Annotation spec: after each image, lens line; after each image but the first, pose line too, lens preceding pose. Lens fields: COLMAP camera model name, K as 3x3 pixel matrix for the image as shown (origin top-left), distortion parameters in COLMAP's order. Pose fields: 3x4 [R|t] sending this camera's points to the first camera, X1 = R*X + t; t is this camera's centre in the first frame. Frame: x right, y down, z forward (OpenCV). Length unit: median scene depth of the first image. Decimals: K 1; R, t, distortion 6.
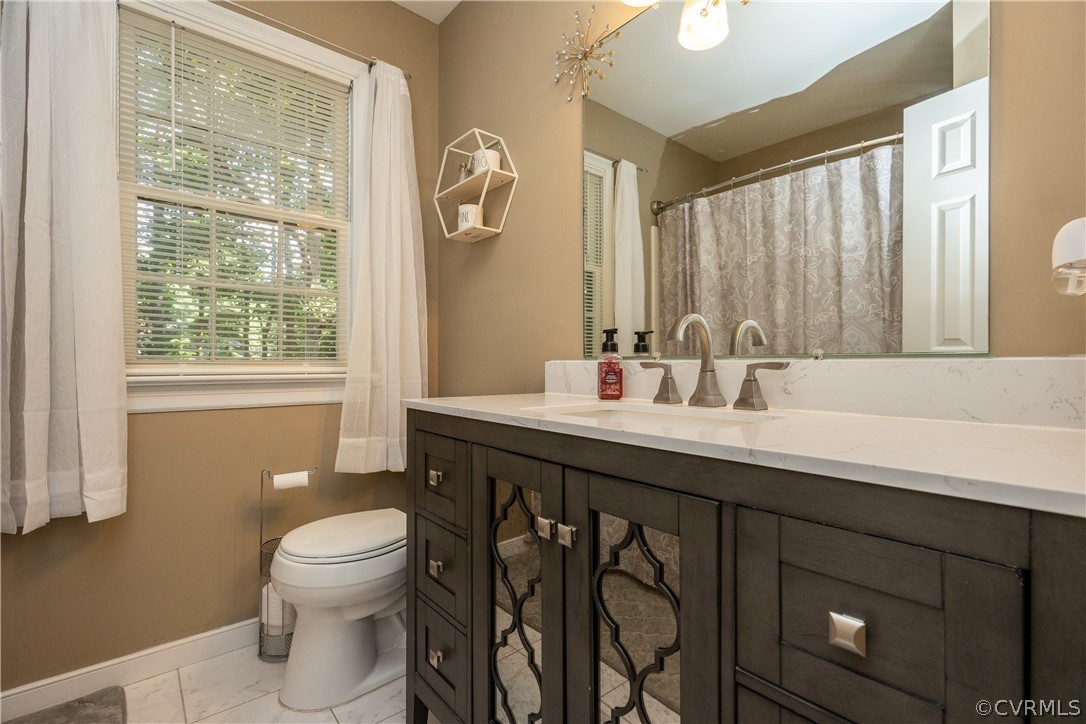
lens RADIAL K [[497.1, 0, 545.7], [0, 497.1, 362.0], [0, 0, 1]] dist [0.001035, 0.003365]
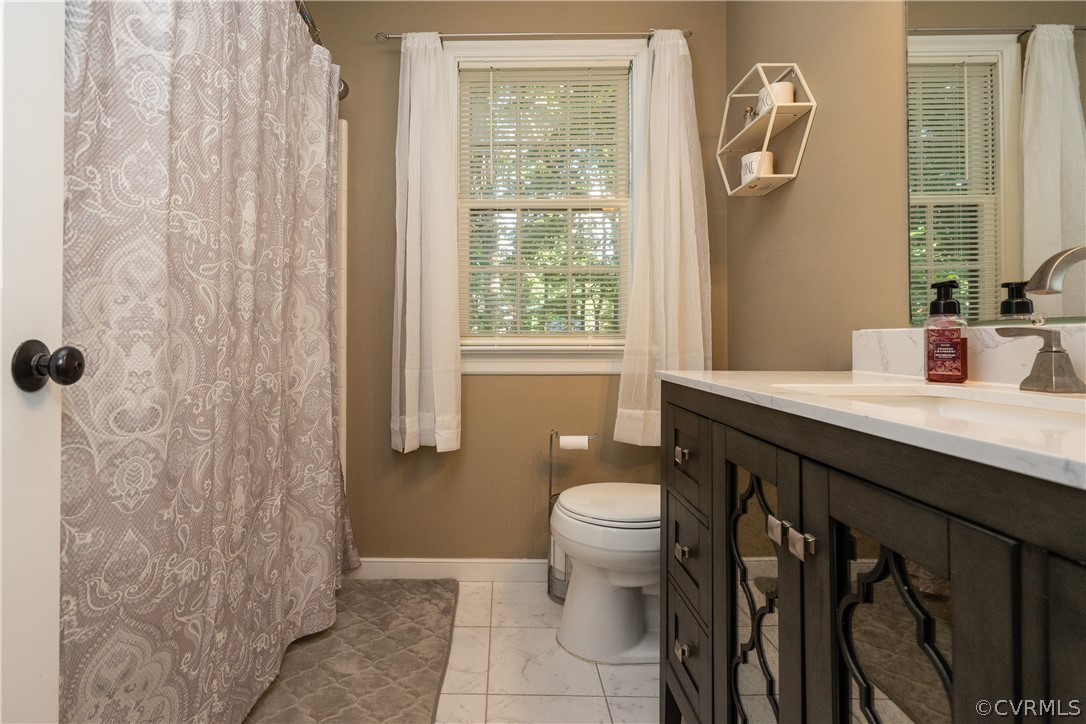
lens RADIAL K [[511.6, 0, 491.3], [0, 511.6, 328.7], [0, 0, 1]] dist [0.000511, 0.002042]
pose [[0.752229, -0.016610, -0.658693, 0.115077], [0.004775, 0.999793, -0.019758, 0.010274], [0.658885, 0.011718, 0.752153, 0.032853]]
